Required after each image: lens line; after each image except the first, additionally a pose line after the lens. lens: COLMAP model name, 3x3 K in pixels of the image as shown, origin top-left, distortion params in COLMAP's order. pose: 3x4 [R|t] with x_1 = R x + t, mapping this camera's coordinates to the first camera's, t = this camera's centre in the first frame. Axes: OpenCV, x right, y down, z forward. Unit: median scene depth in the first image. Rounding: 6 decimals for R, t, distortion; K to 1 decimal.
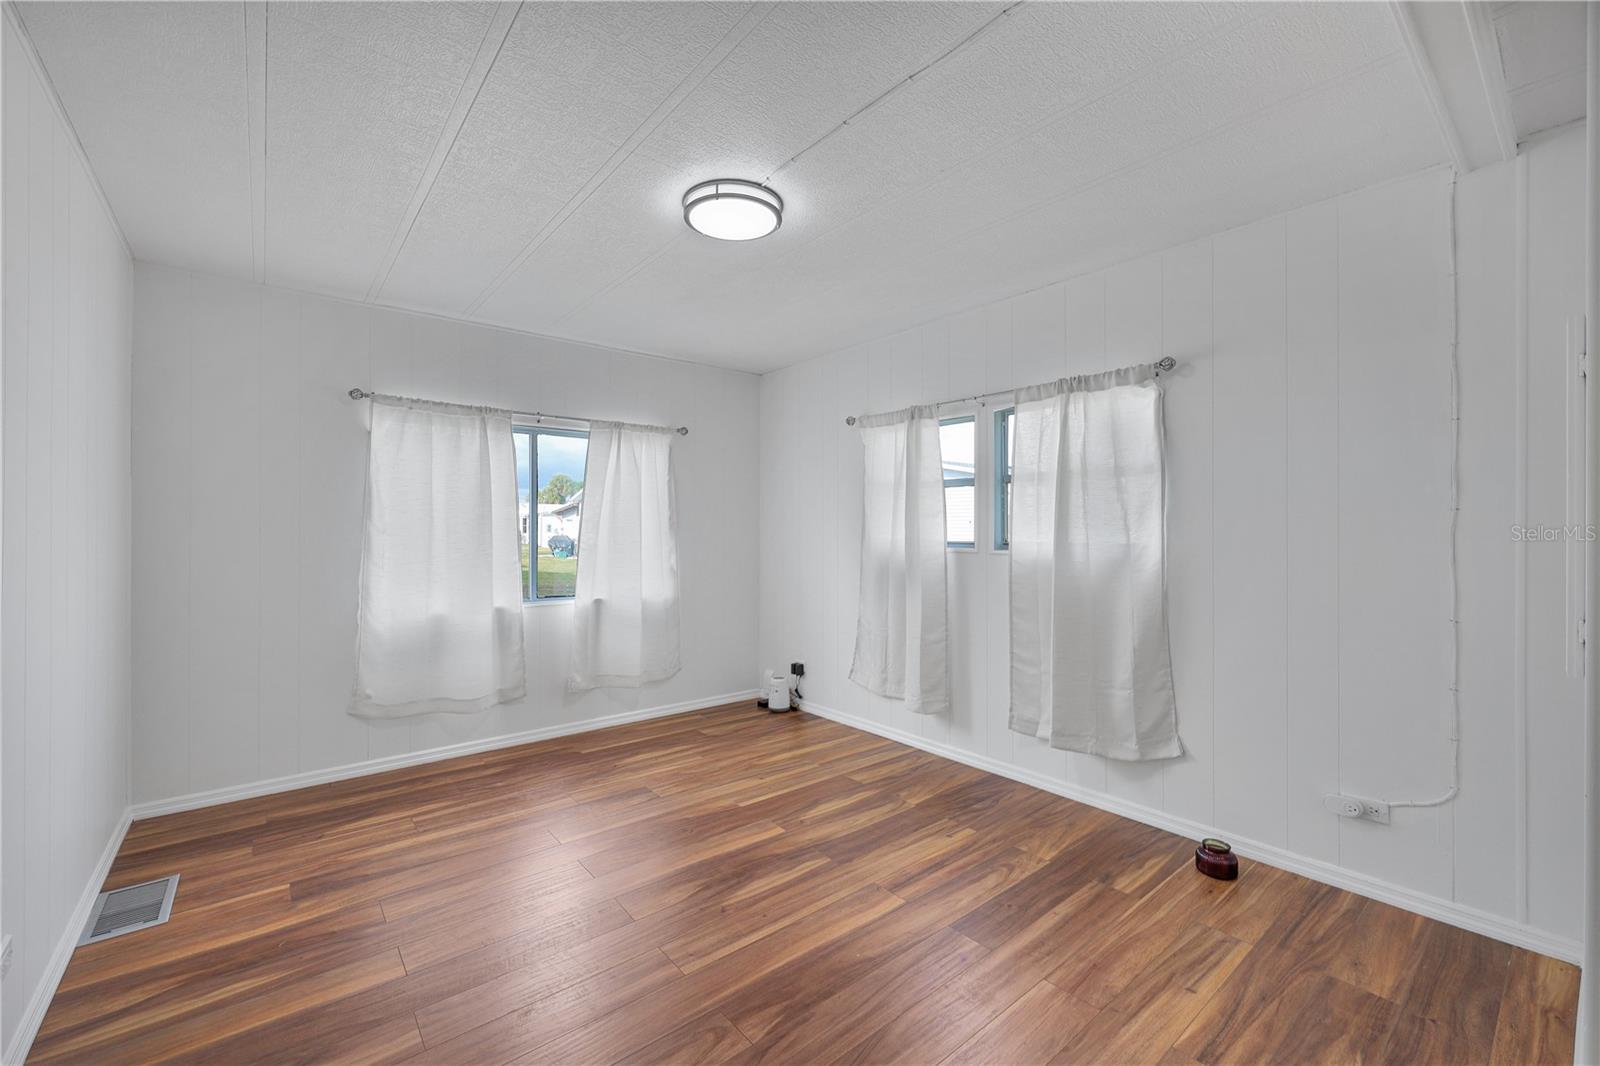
lens RADIAL K [[632.6, 0, 799.9], [0, 632.6, 532.6], [0, 0, 1]] dist [0.000360, 0.000021]
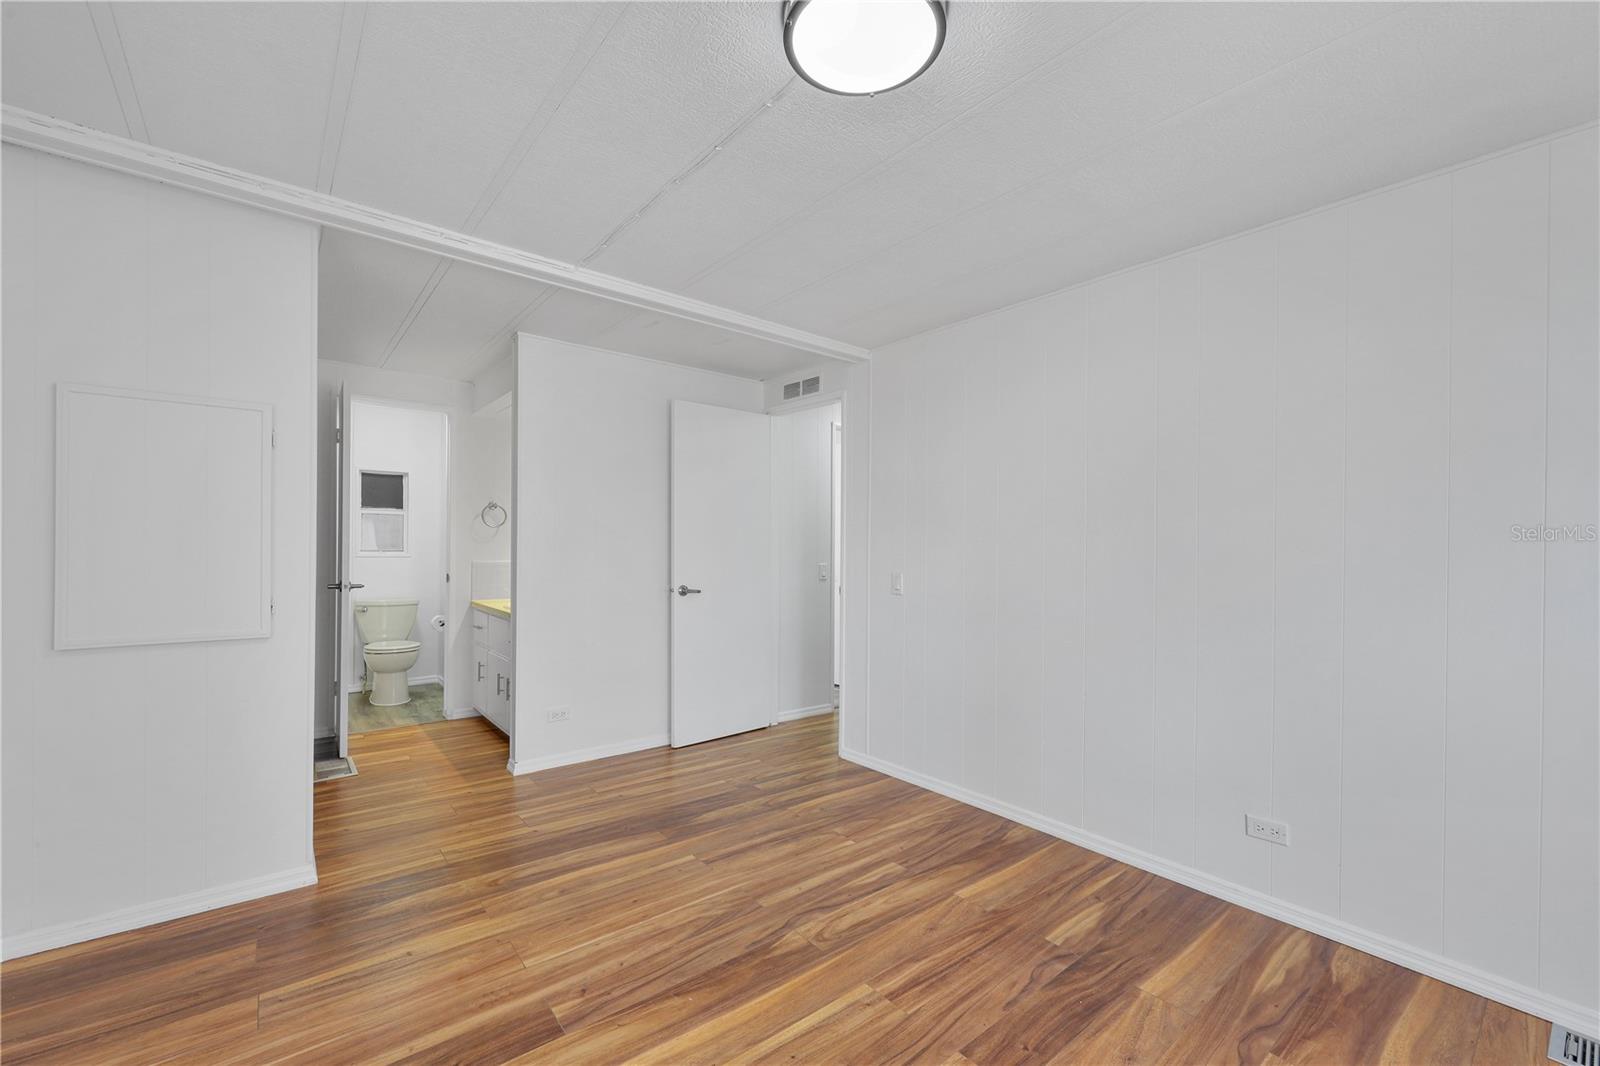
lens RADIAL K [[632.6, 0, 799.8], [0, 632.6, 536.5], [0, 0, 1]] dist [0.000360, 0.000021]
pose [[-0.999905, -0.013071, -0.004429, -0.061866], [-0.013045, 0.999898, -0.005771, -0.021780], [0.004504, -0.005712, -0.999974, 2.090734]]
